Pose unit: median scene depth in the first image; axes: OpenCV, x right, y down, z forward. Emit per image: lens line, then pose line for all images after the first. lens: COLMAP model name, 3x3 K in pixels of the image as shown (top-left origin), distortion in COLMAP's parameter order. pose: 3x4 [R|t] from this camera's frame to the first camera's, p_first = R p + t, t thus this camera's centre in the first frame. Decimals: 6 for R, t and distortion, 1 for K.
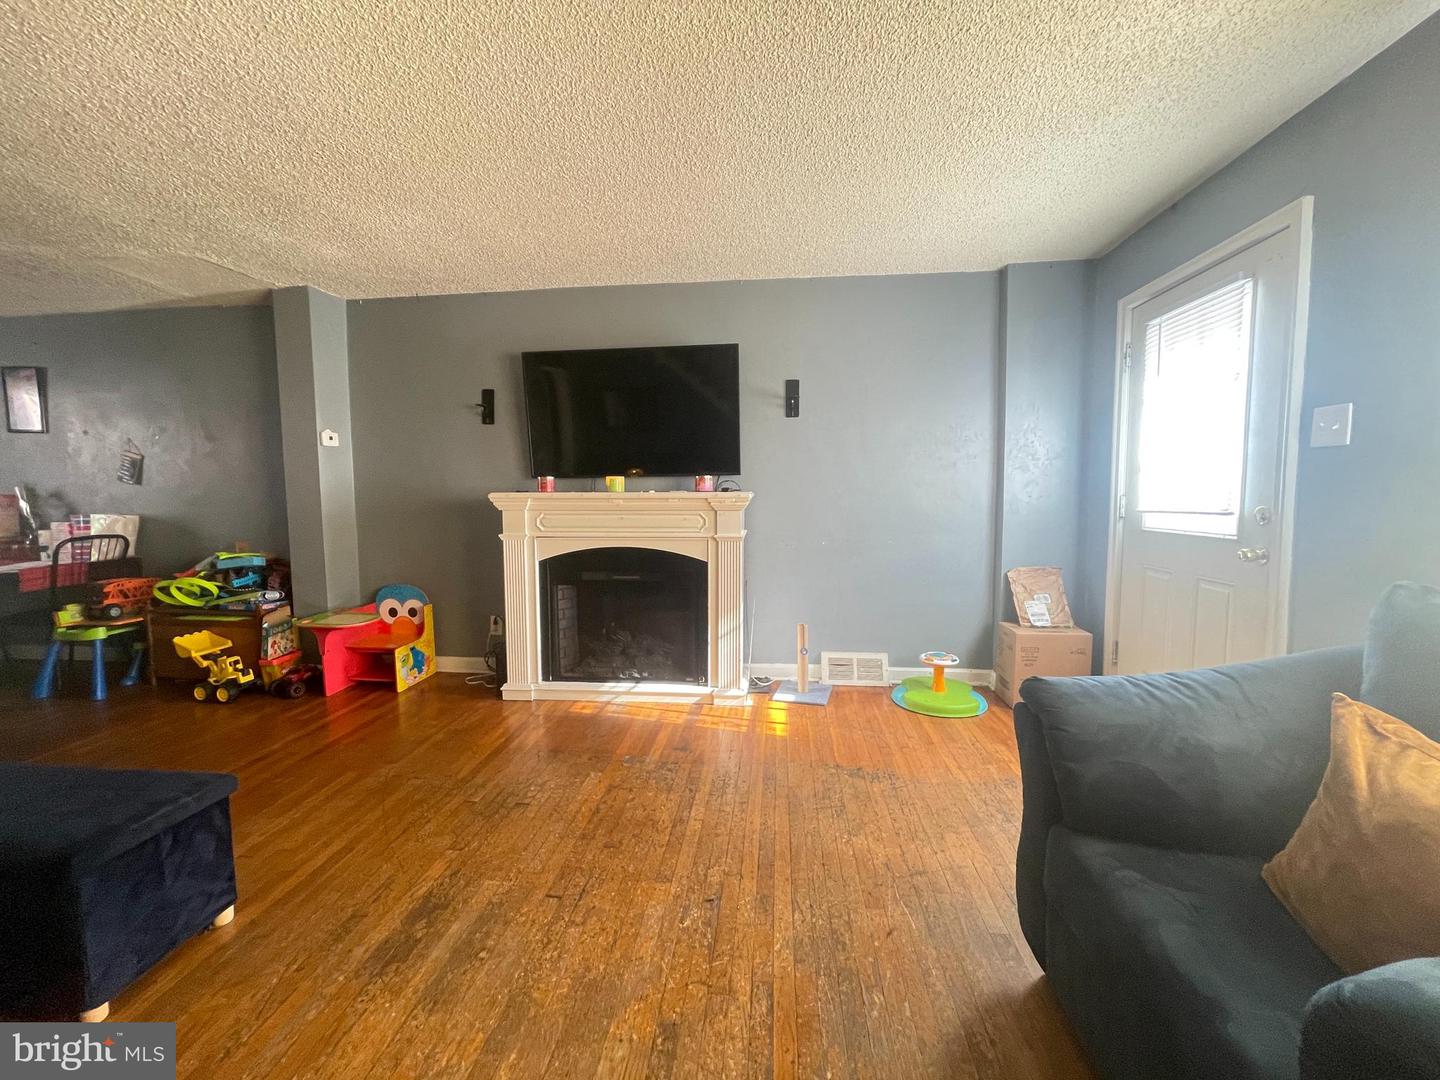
lens RADIAL K [[576.7, 0, 720.0], [0, 576.7, 540.0], [0, 0, 1]] dist [-0.002440, -0.000107]
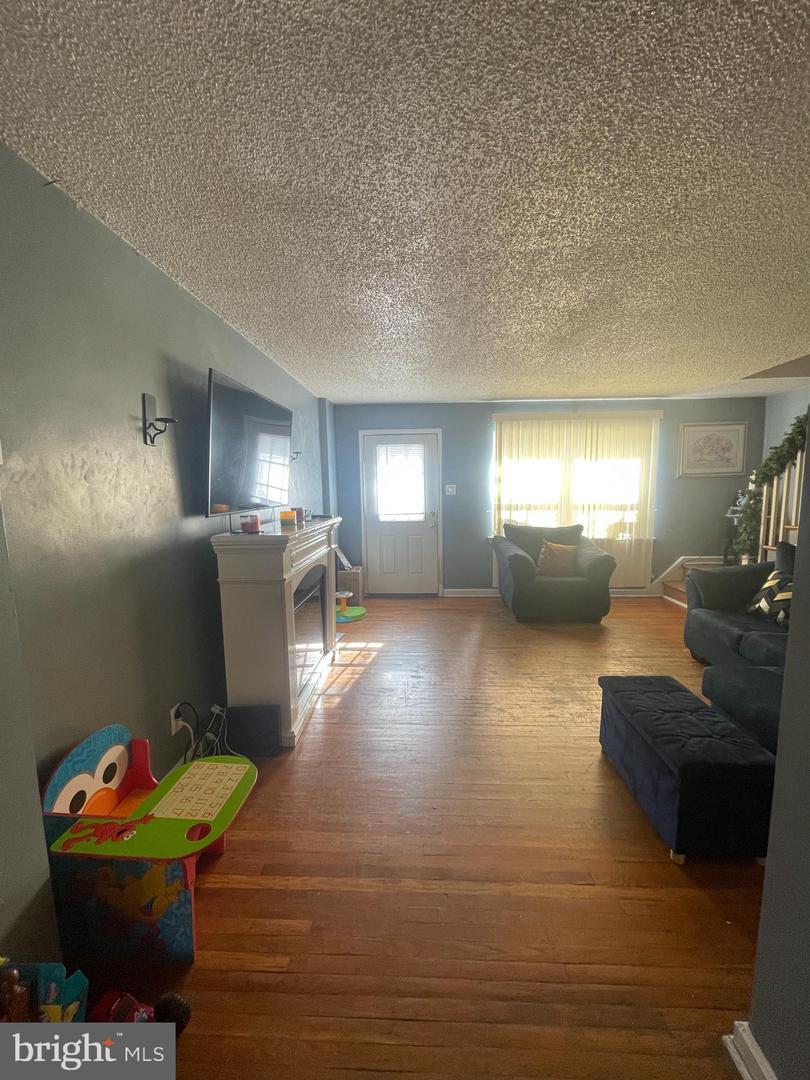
lens RADIAL K [[432.8, 0, 407.0], [0, 432.8, 538.1], [0, 0, 1]] dist [-0.003184, -0.001074]
pose [[-0.059999, -0.110276, 0.992088, -1.920695], [0.095295, 0.988707, 0.115663, -0.240772], [-0.993639, 0.101481, -0.048812, 1.469113]]
